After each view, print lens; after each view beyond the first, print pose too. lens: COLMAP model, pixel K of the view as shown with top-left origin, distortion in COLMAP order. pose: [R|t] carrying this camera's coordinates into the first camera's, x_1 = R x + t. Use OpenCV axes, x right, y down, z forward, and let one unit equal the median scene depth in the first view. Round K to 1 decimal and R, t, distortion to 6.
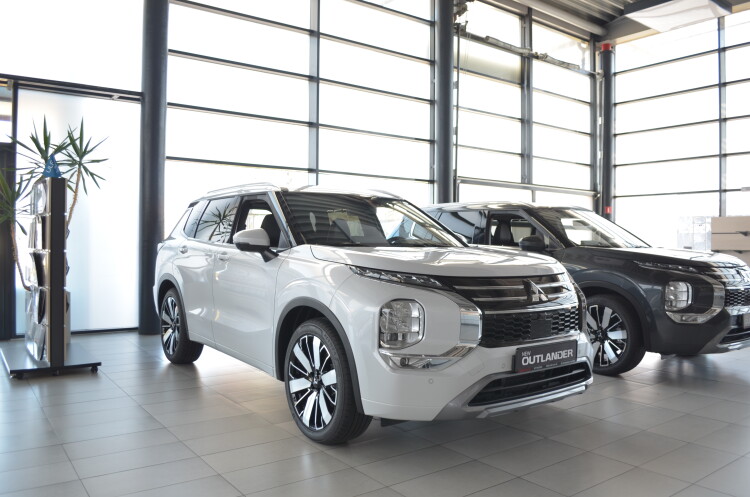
lens RADIAL K [[586.4, 0, 375.0], [0, 586.4, 248.5], [0, 0, 1]] dist [-0.087770, 0.010609]
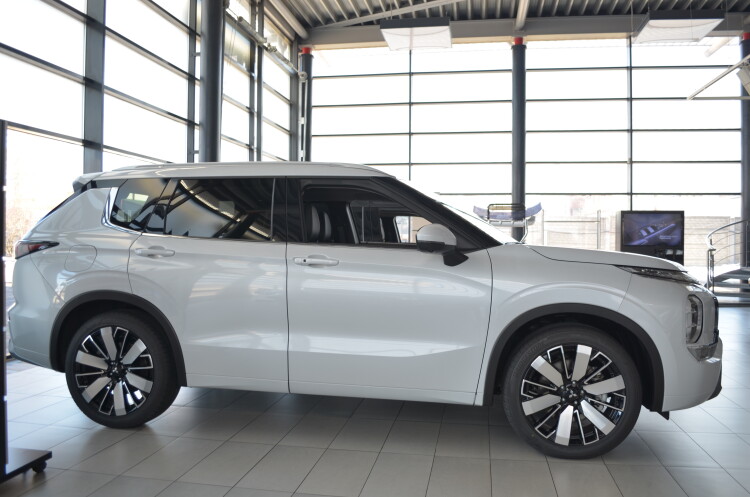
lens RADIAL K [[586.4, 0, 375.0], [0, 586.4, 248.5], [0, 0, 1]] dist [-0.087770, 0.010609]
pose [[0.725608, -0.015462, 0.687934, -0.980414], [0.007857, 0.999869, 0.014186, -0.016654], [-0.688063, -0.004888, 0.725634, 0.575318]]
